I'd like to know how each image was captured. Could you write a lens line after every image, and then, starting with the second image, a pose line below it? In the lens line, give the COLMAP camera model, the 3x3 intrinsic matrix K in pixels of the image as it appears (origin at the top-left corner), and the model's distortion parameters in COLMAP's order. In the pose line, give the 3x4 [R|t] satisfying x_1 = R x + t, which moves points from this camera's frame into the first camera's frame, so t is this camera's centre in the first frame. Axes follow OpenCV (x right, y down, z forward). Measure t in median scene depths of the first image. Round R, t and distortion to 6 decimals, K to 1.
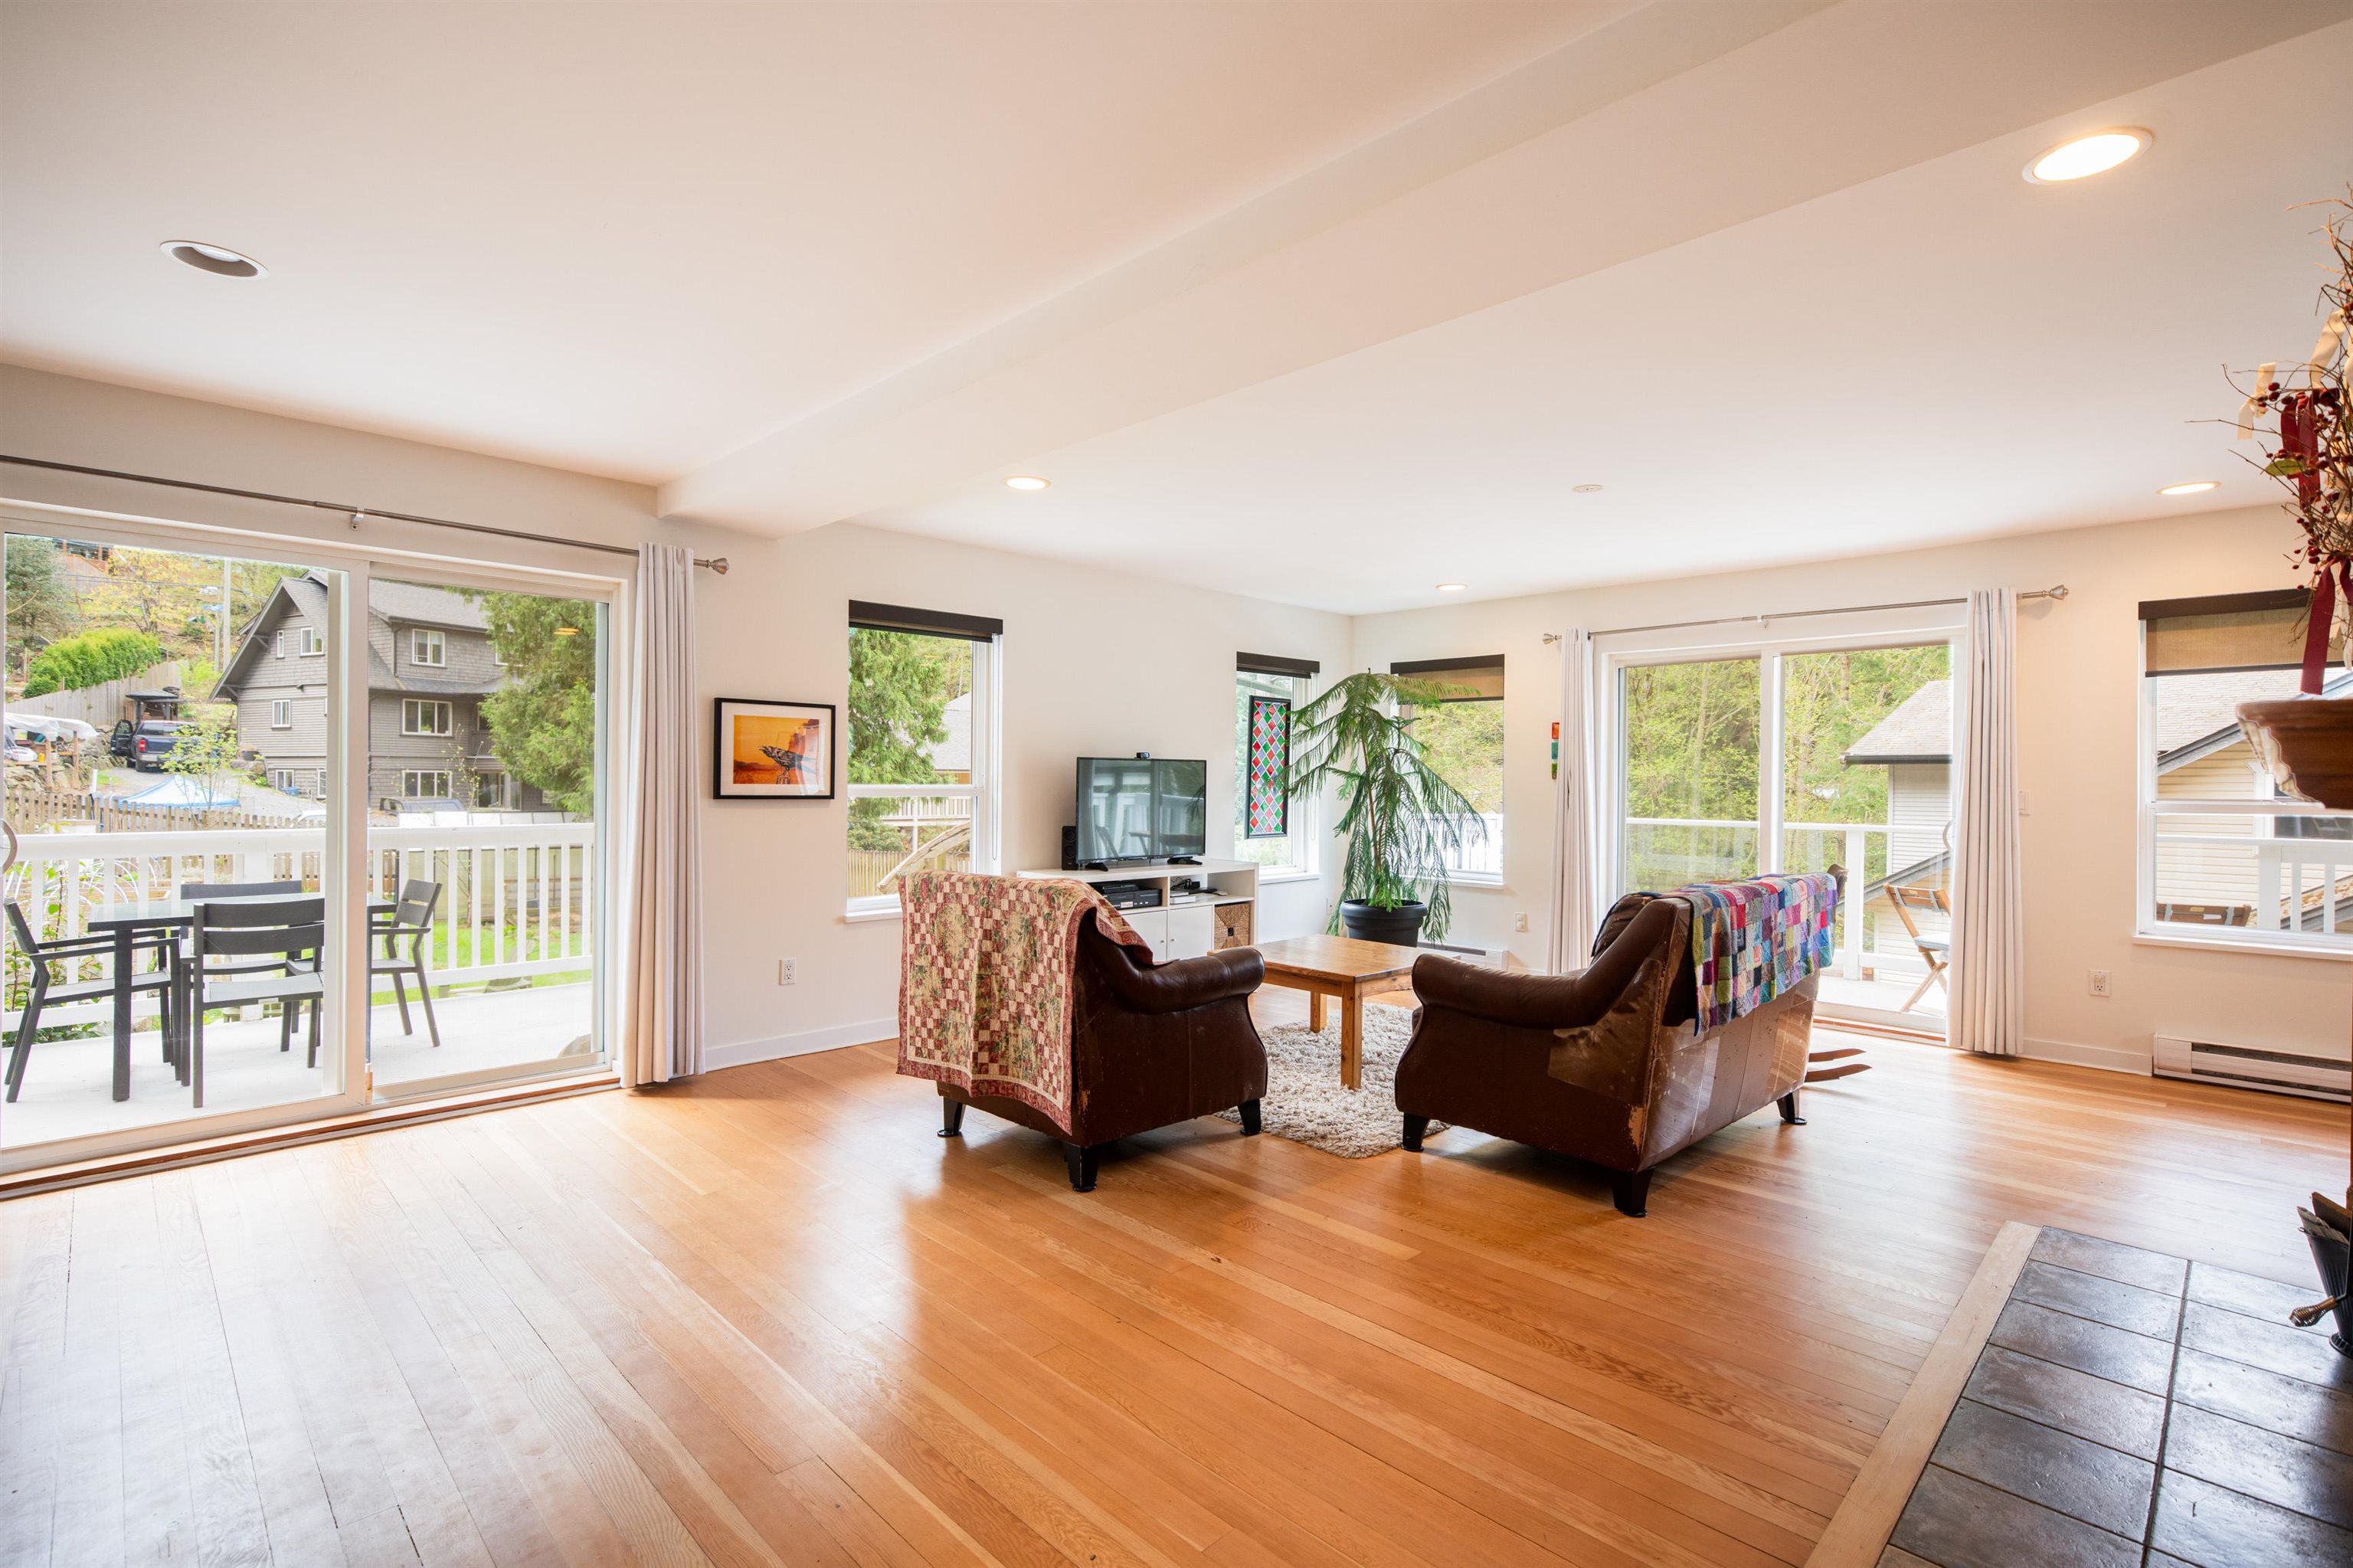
lens RADIAL K [[1087.5, 0, 1187.0], [0, 1087.5, 779.7], [0, 0, 1]] dist [0.002803, 0.001601]
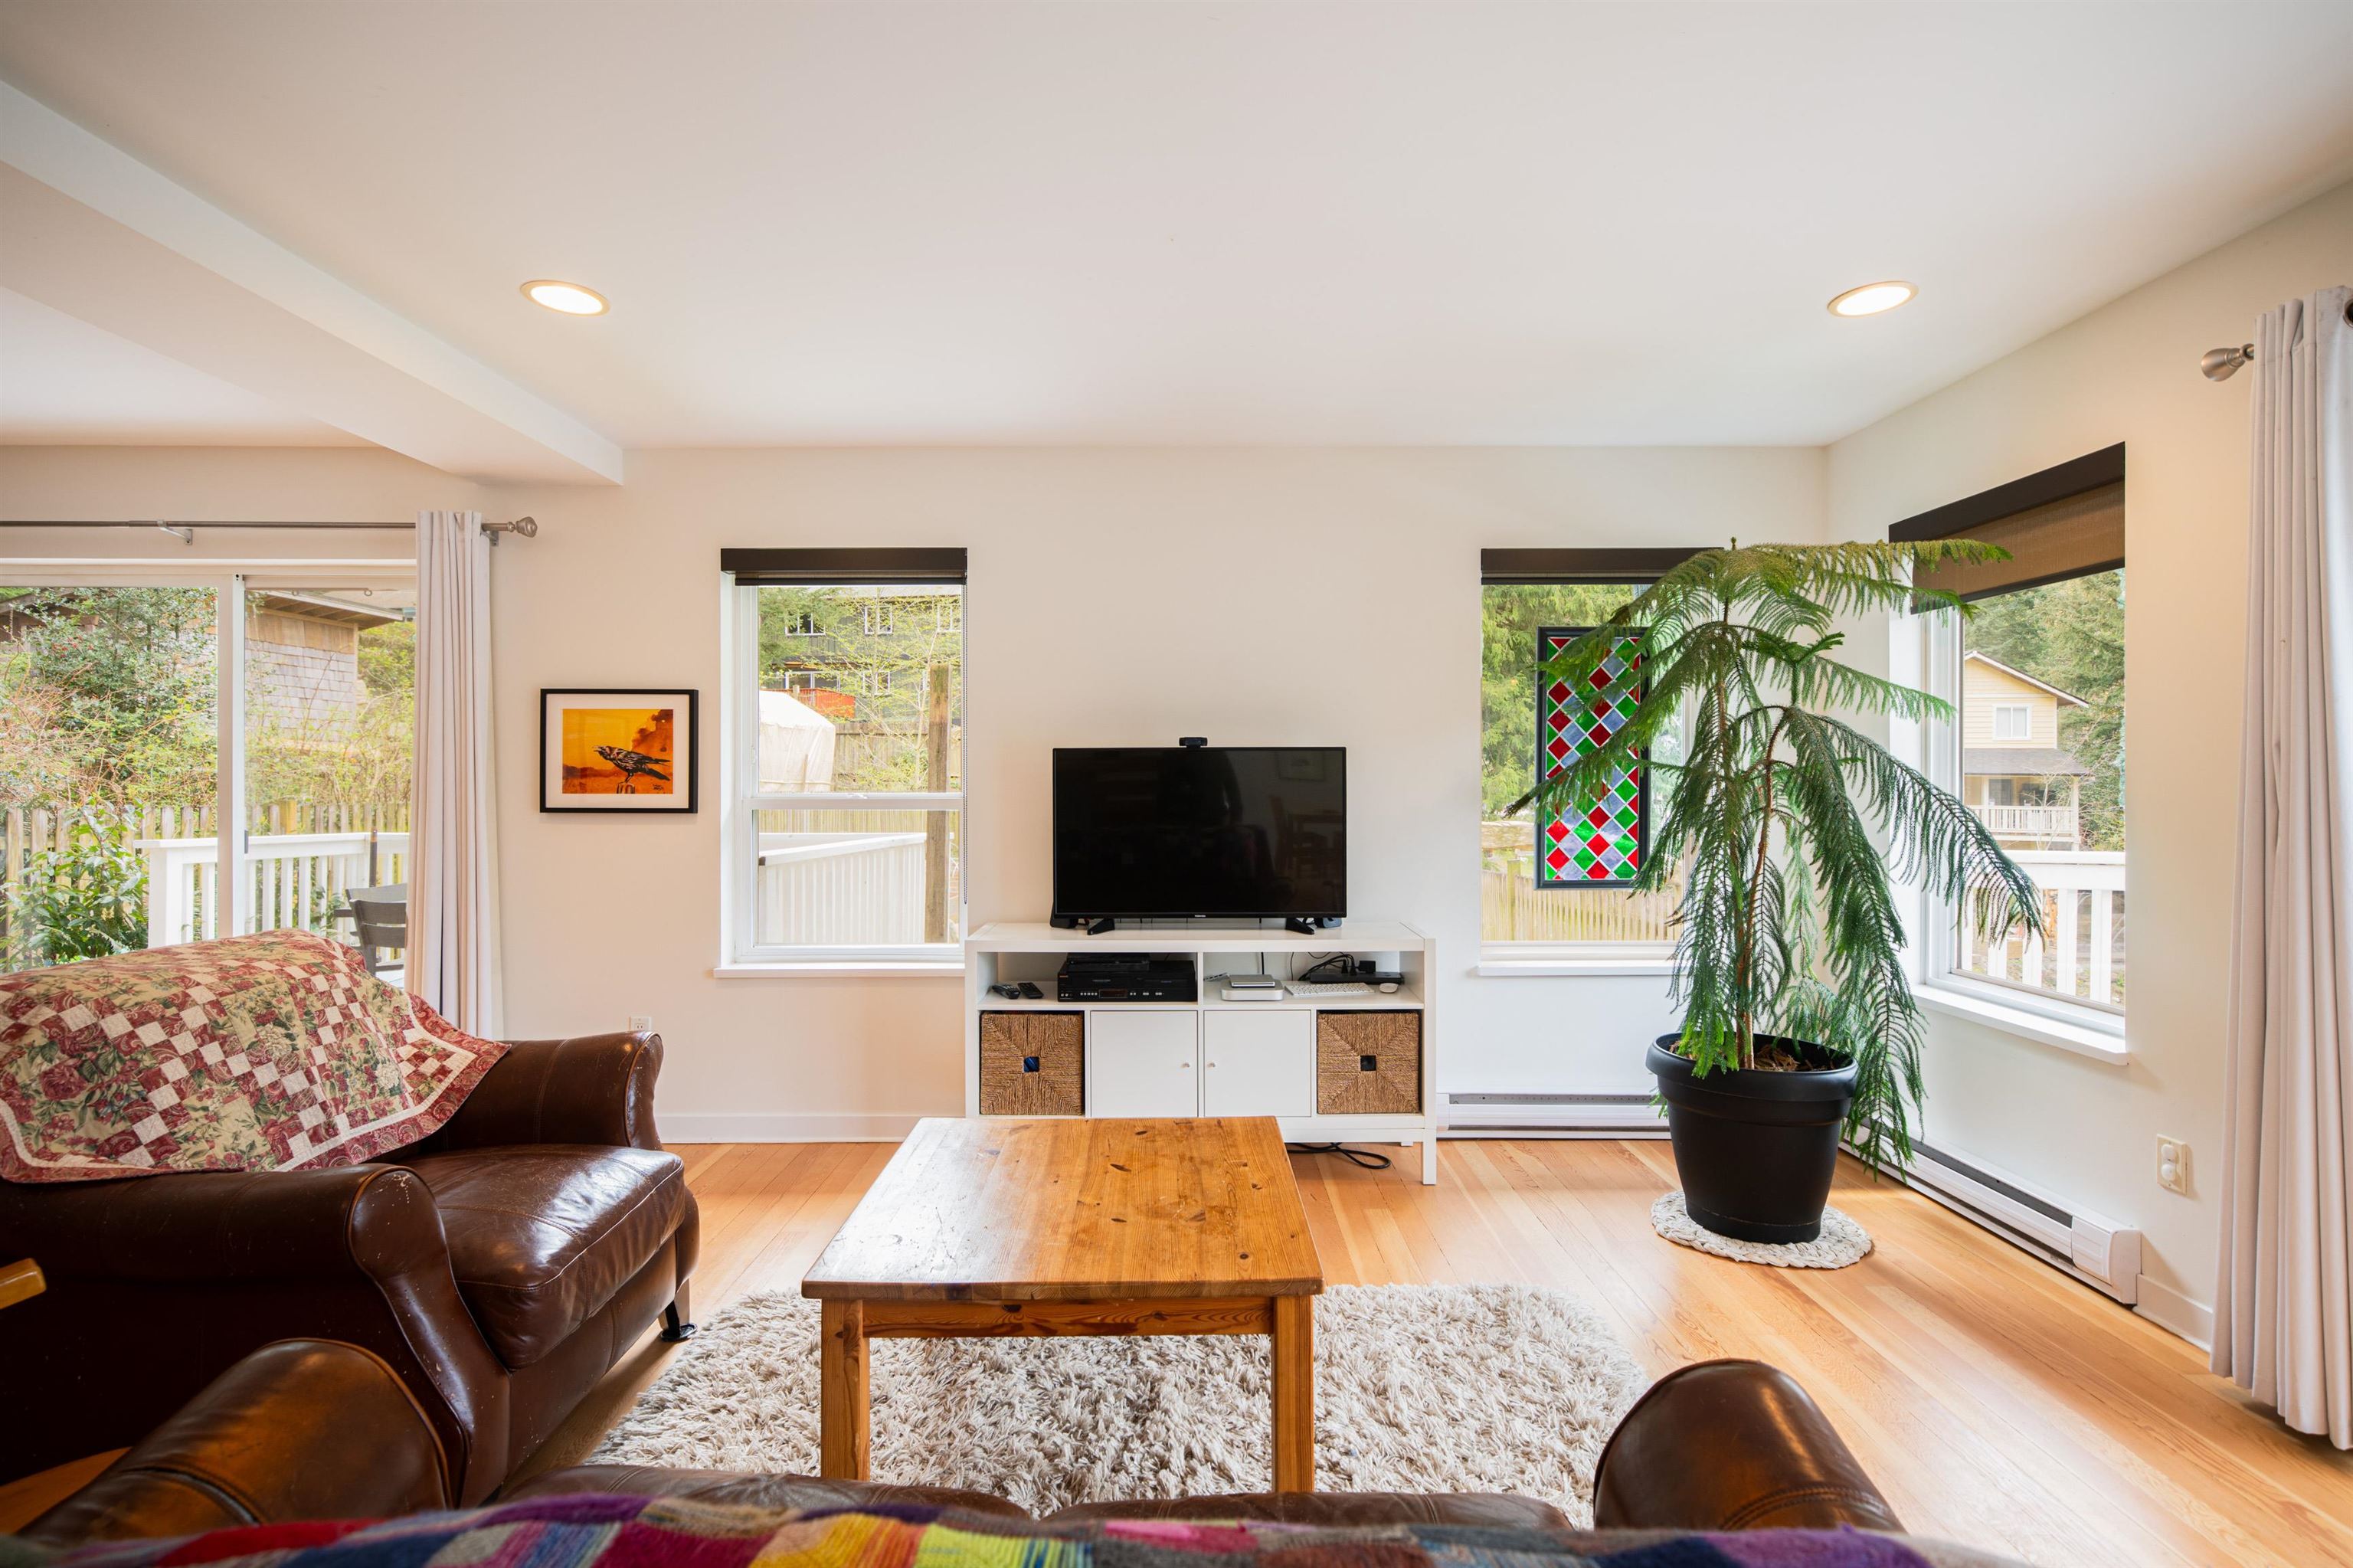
lens RADIAL K [[1087.5, 0, 1201.1], [0, 1087.5, 781.2], [0, 0, 1]] dist [0.002803, 0.001601]
pose [[0.709730, -0.009889, -0.704404, 0.618470], [0.007821, 0.999950, -0.006158, 0.004151], [0.704430, -0.001139, 0.709773, 0.947747]]
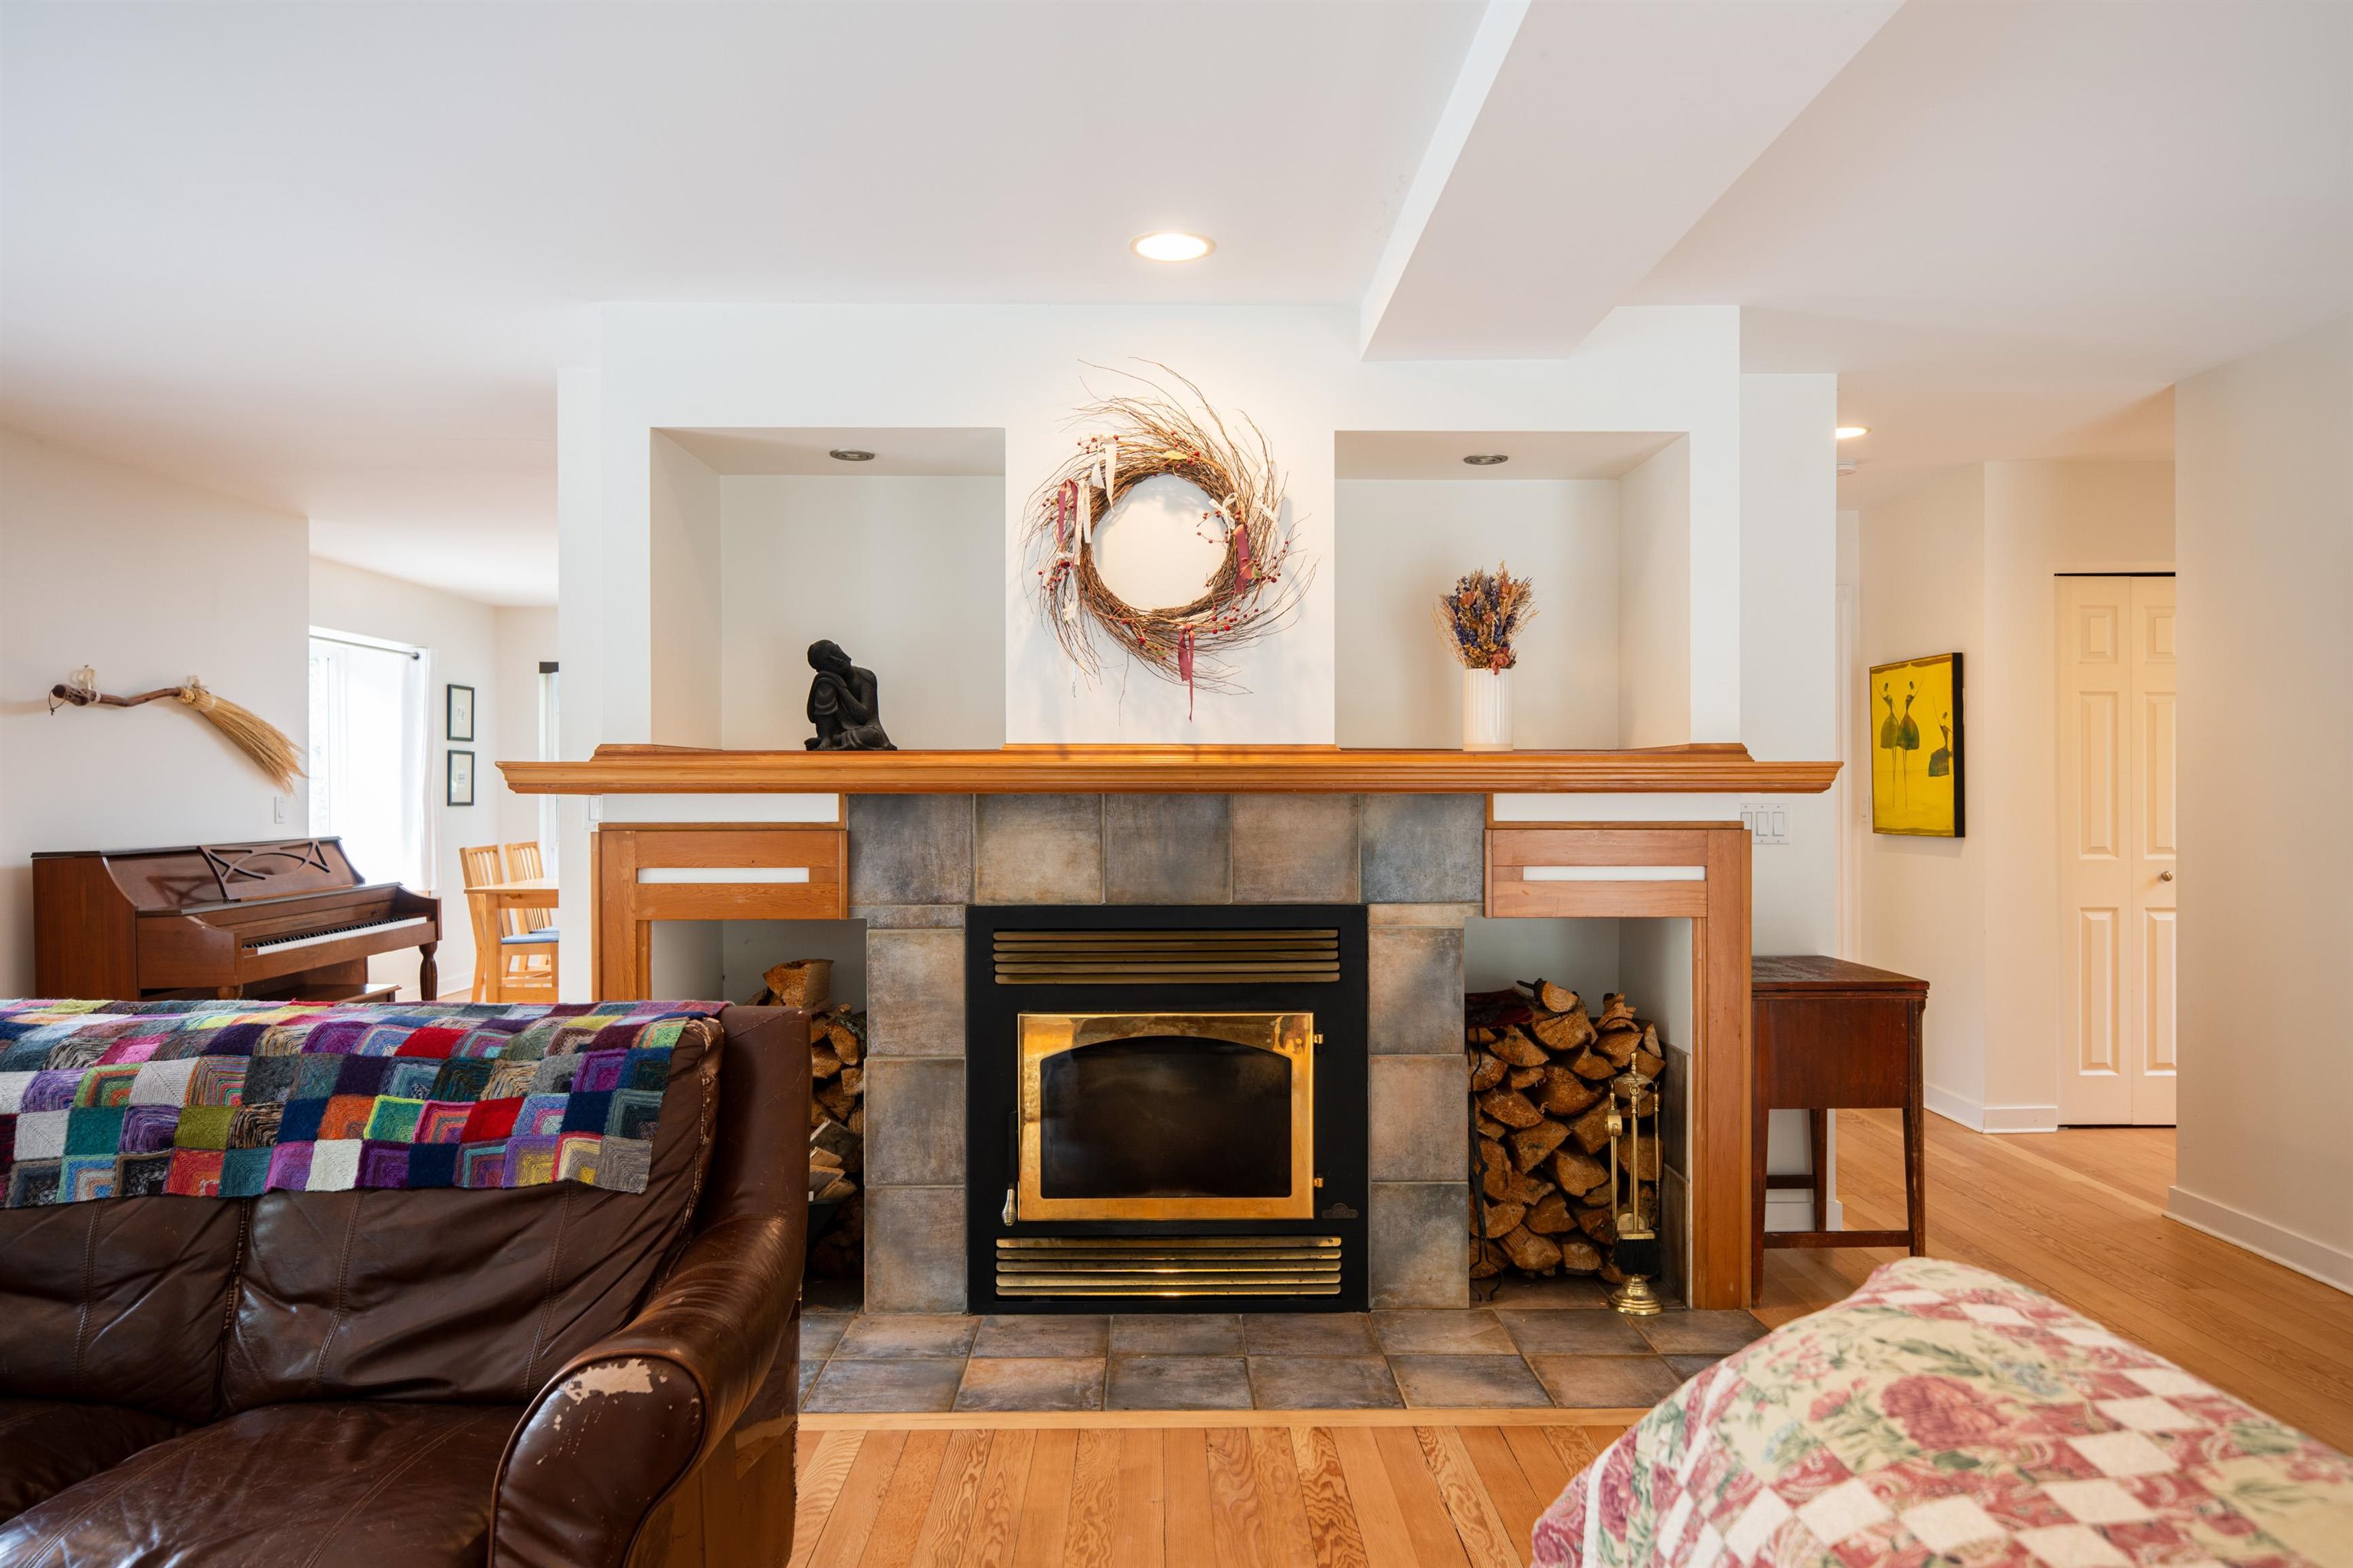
lens RADIAL K [[1572.3, 0, 1178.6], [0, 1572.3, 779.8], [0, 0, 1]] dist [0.003859, 0.001001]
pose [[-0.711286, -0.005981, 0.702878, -0.197887], [-0.002725, 0.999980, 0.005751, -0.003848], [-0.702898, 0.002176, -0.711288, 1.191011]]
